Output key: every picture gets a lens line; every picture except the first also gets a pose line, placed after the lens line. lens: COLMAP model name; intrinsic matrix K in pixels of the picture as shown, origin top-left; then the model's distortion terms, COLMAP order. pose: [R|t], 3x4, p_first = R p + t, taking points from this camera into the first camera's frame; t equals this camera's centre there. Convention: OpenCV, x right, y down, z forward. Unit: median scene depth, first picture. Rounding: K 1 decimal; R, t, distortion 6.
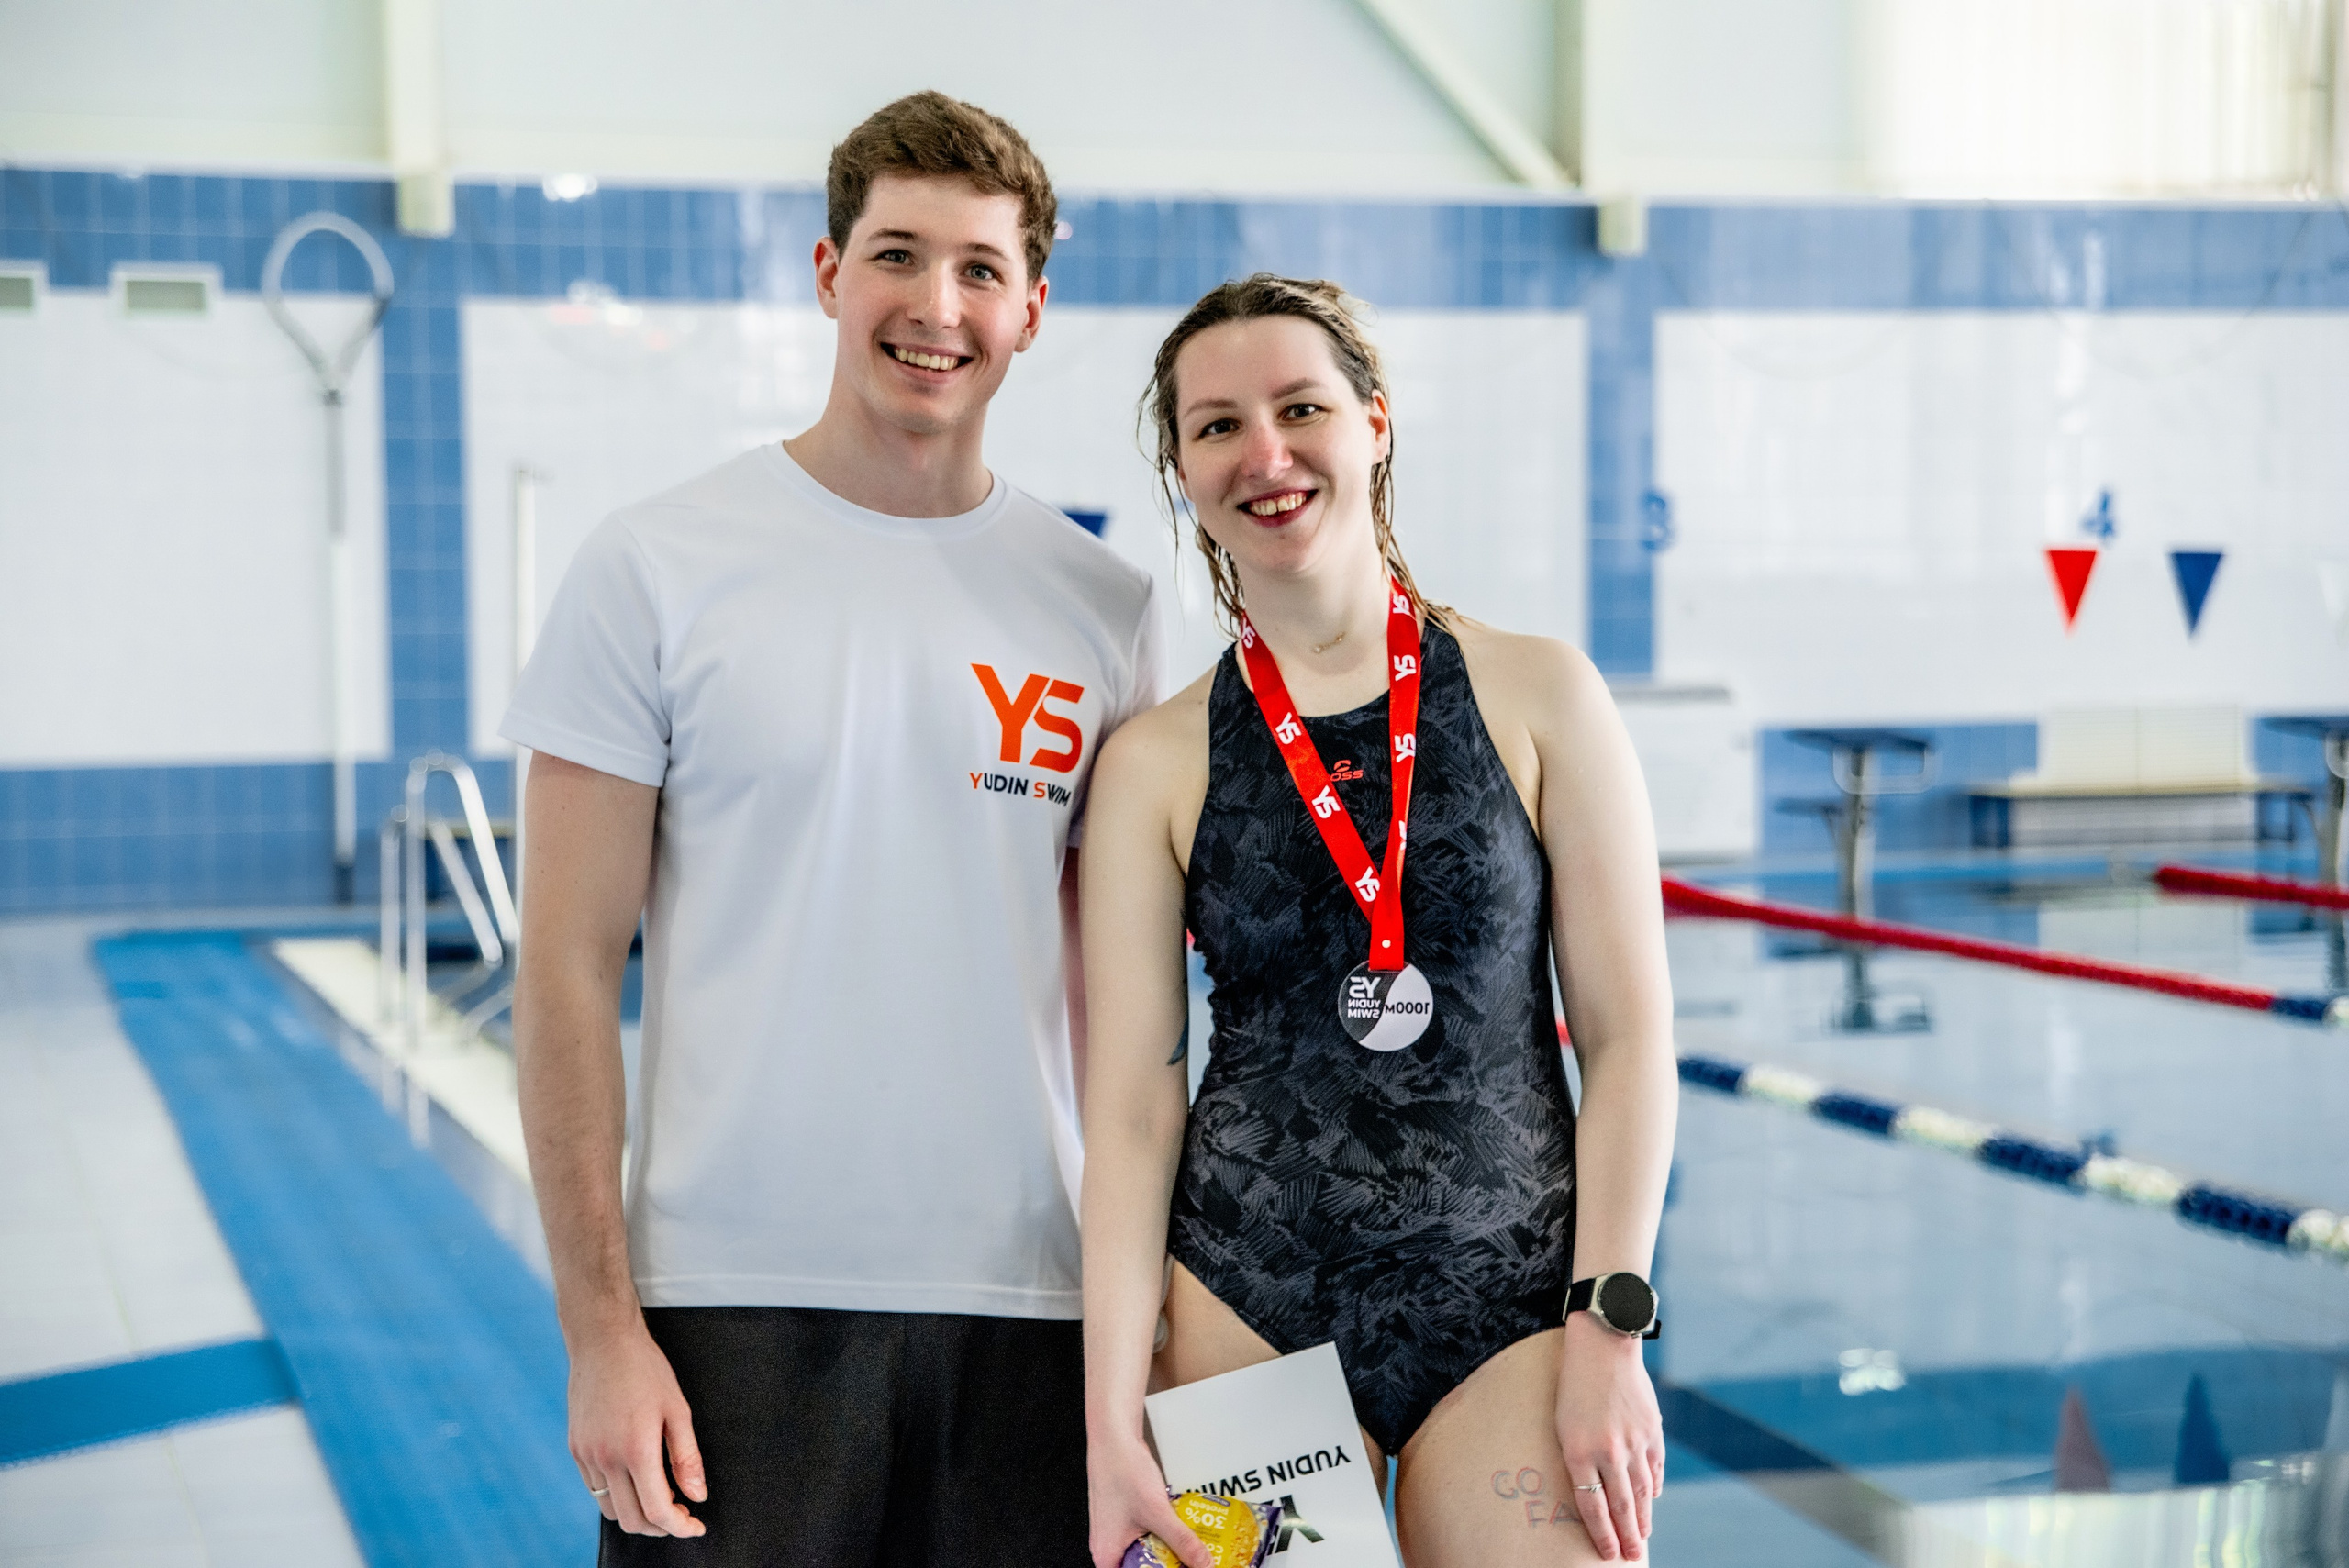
lens RADIAL K [[4220.3, 0, 1176.7], [0, 4220.3, 764.8], [0, 0, 1]] dist [0.269627, 0.000000]
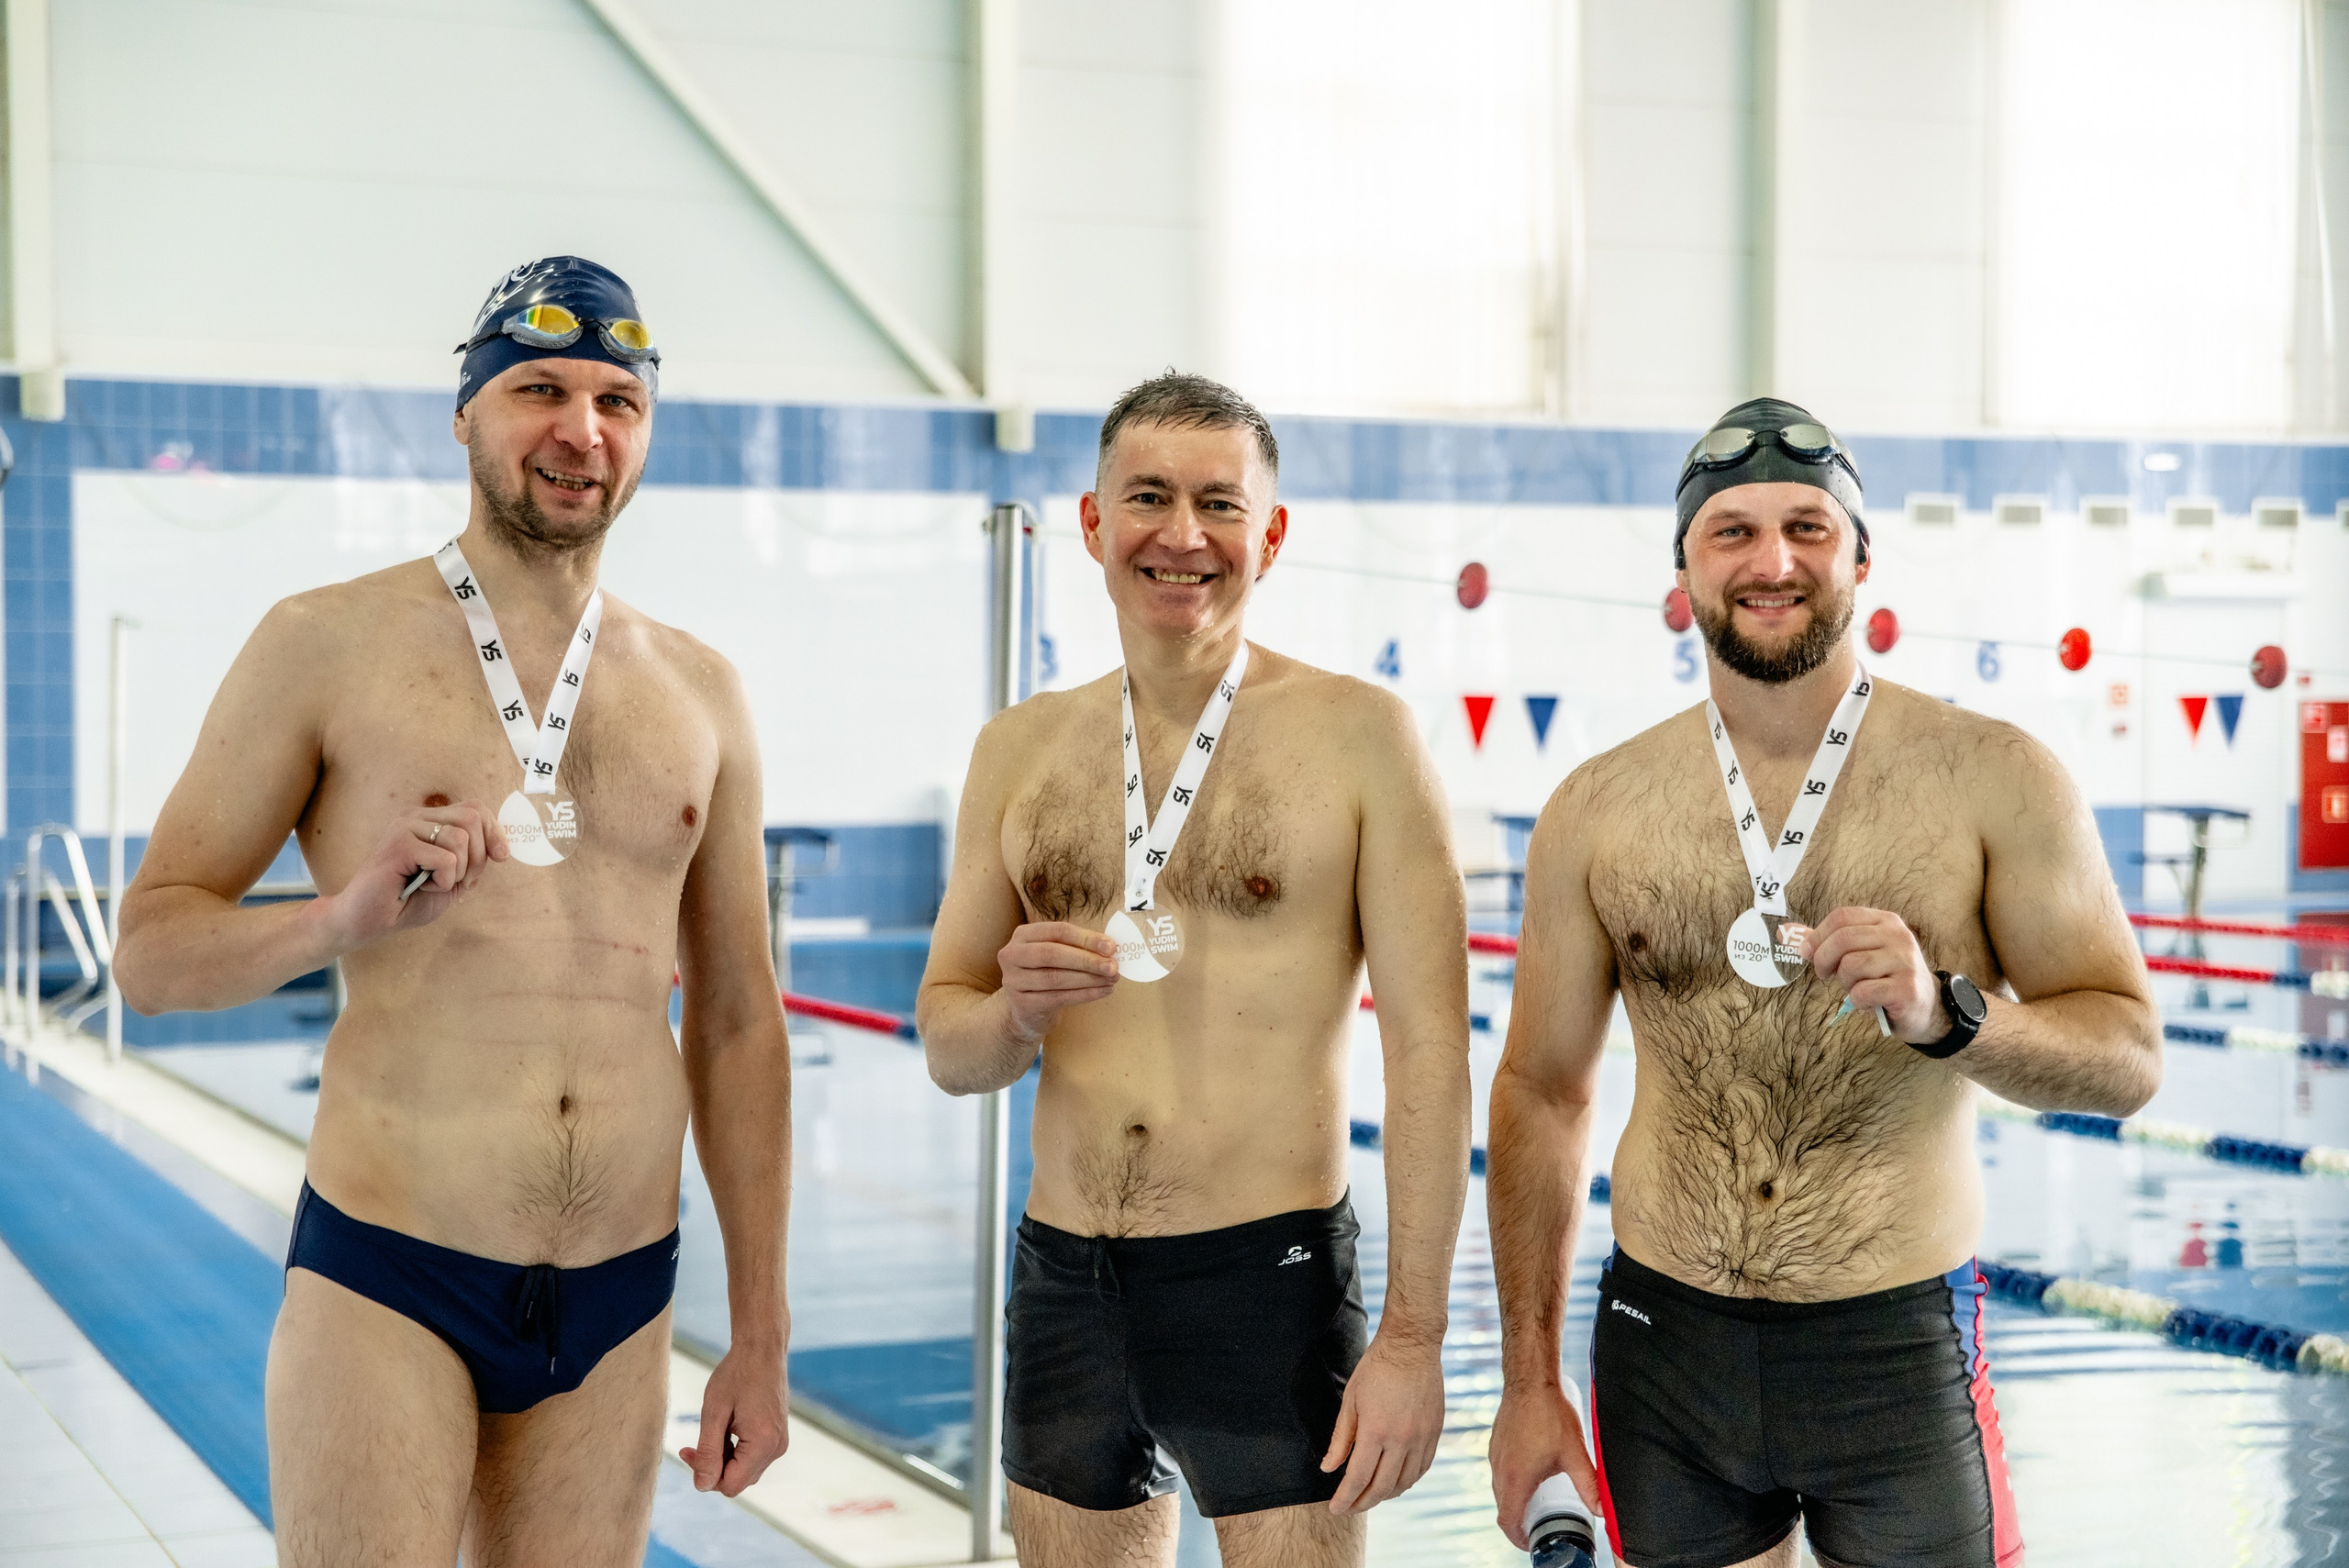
lens RADIAL K [[3711.6, 0, 1182.8], [0, 3711.6, 811.3], [0, 0, 1]] dist [0.112830, 0.000000]
pose [[0.992581, 0.002891, 0.121551, 0.020261], [-0.000967, 0.999873, -0.015886, 0.006045], [-0.121581, 0.015651, 0.992458, -0.118975]]
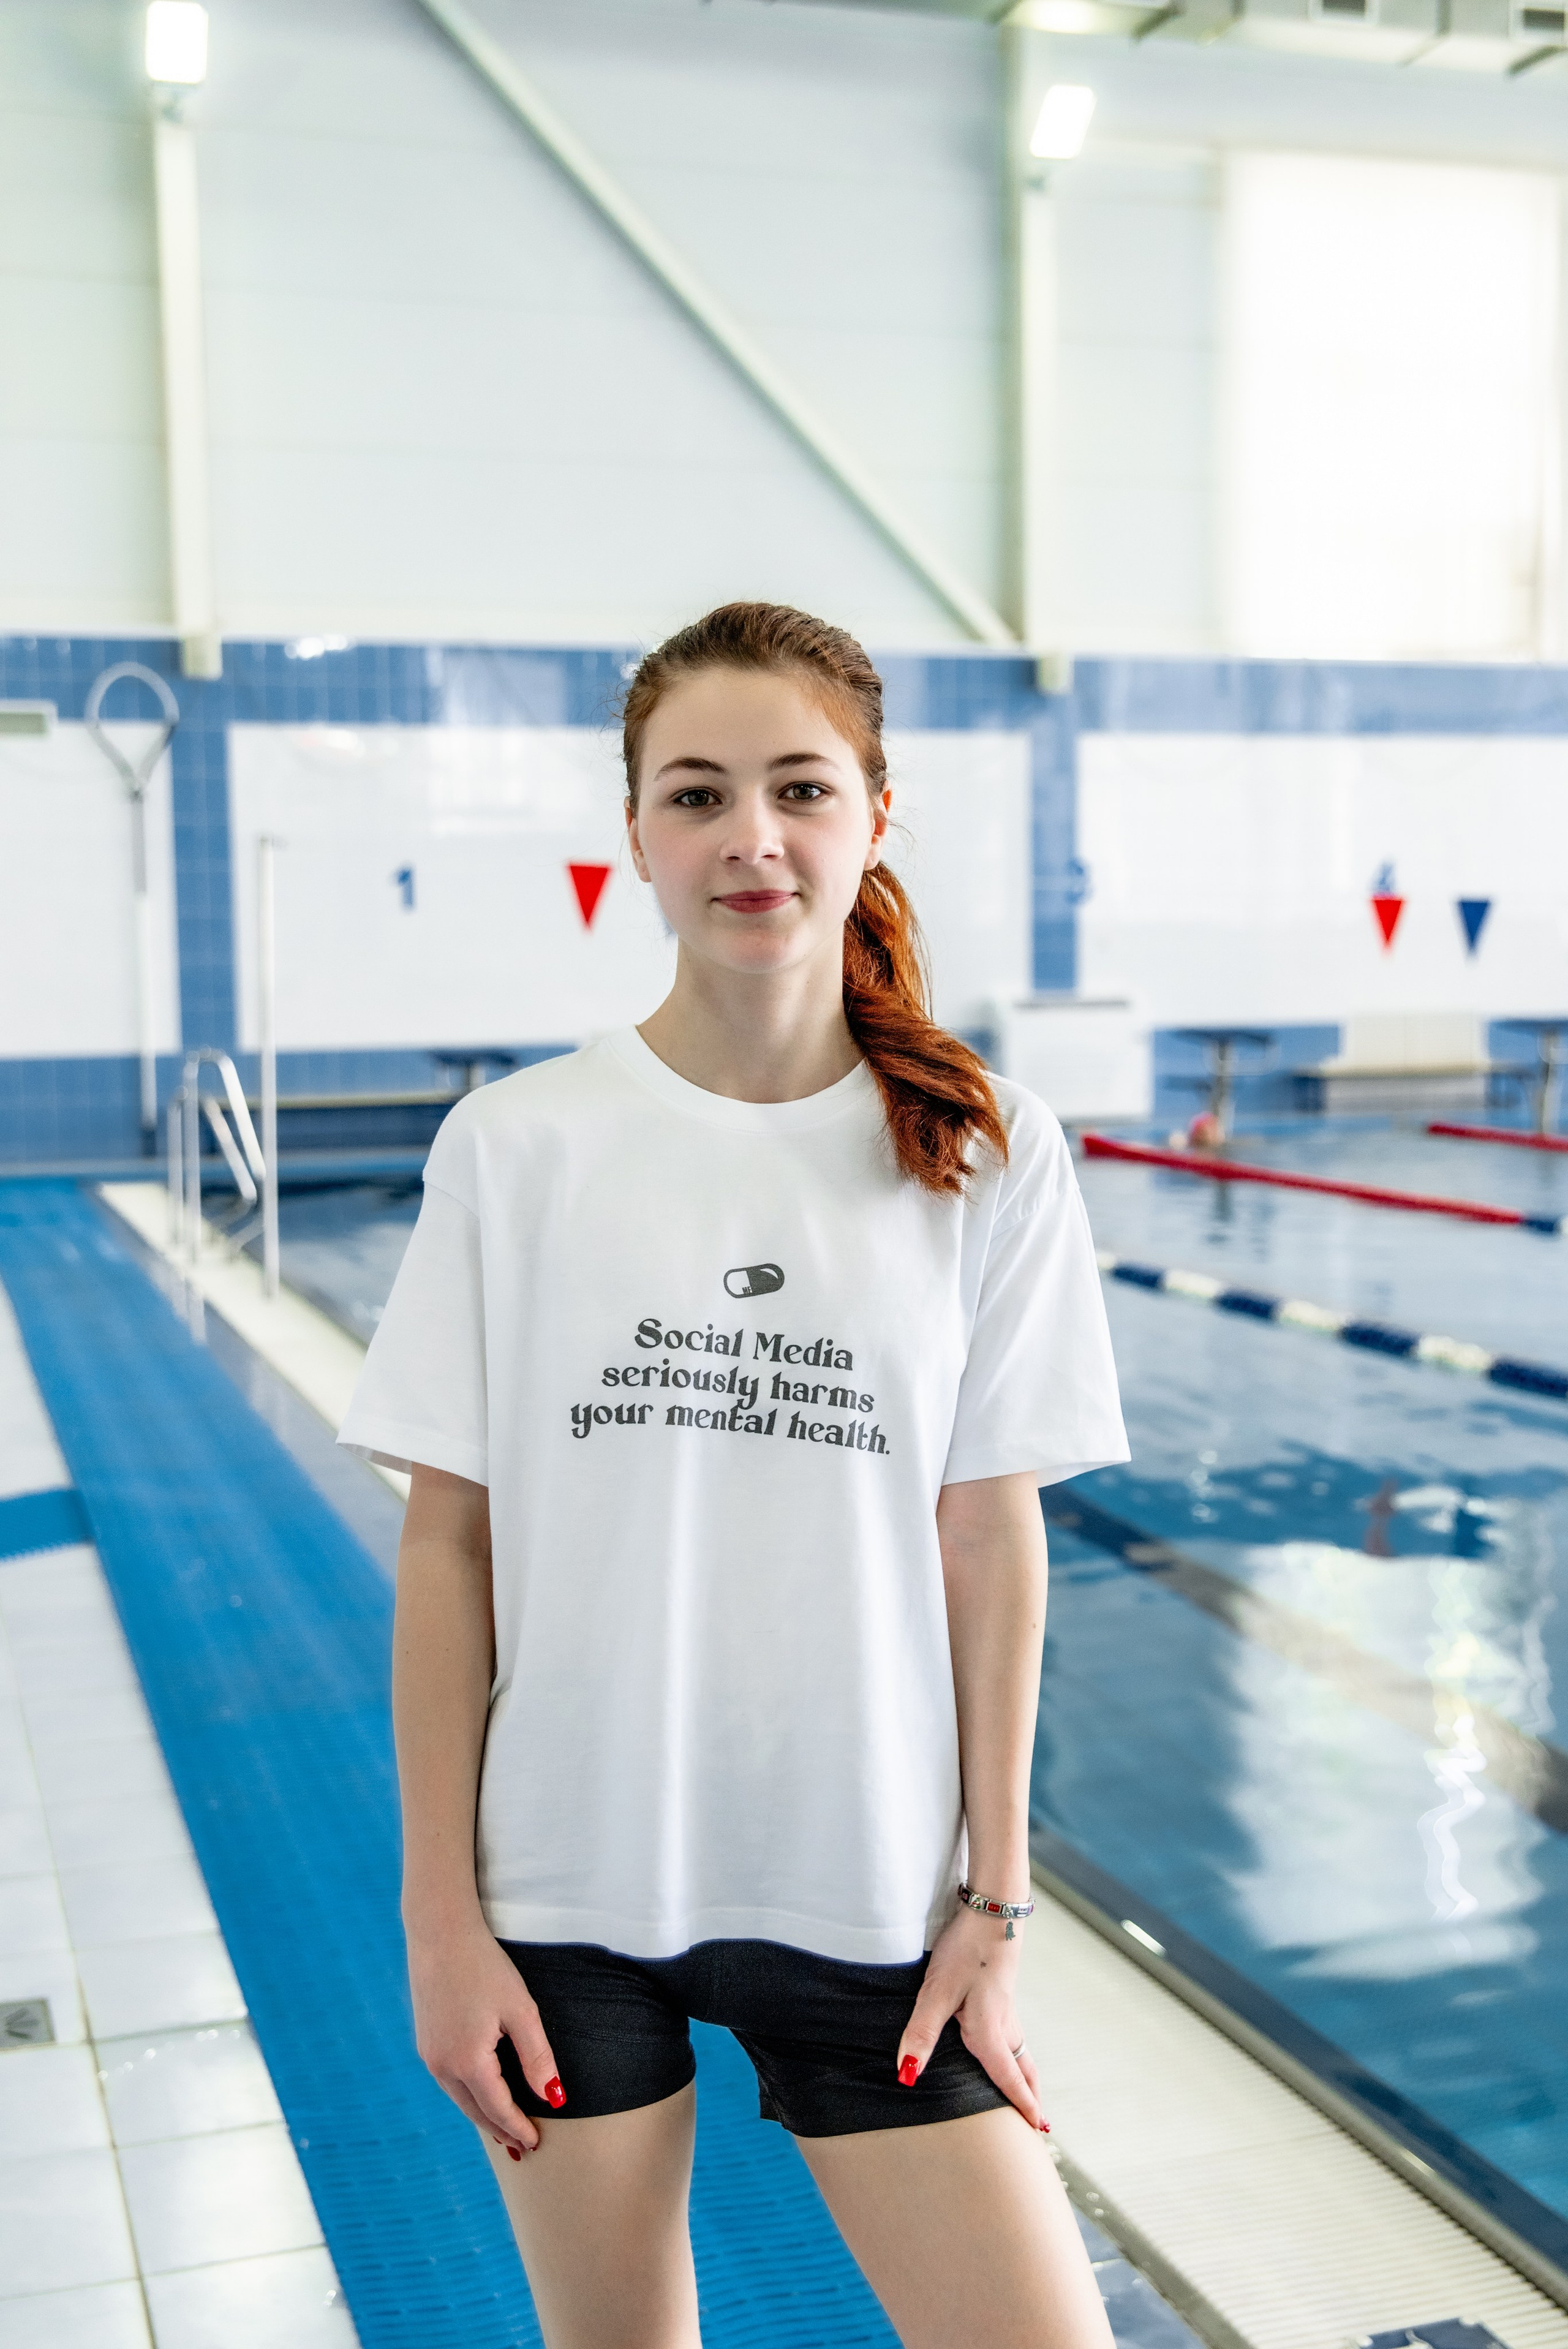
lens RADIAL K [[2802.6, 0, 807.0], [0, 2802.6, 1169.8], [0, 0, 1]] dist [0.049991, 0.000000]
pose [[0.999568, -0.005317, 0.028908, -0.005425], [0.004163, 0.999198, 0.039824, 0.000860], [-0.029097, -0.039687, 0.998788, 0.070970]]
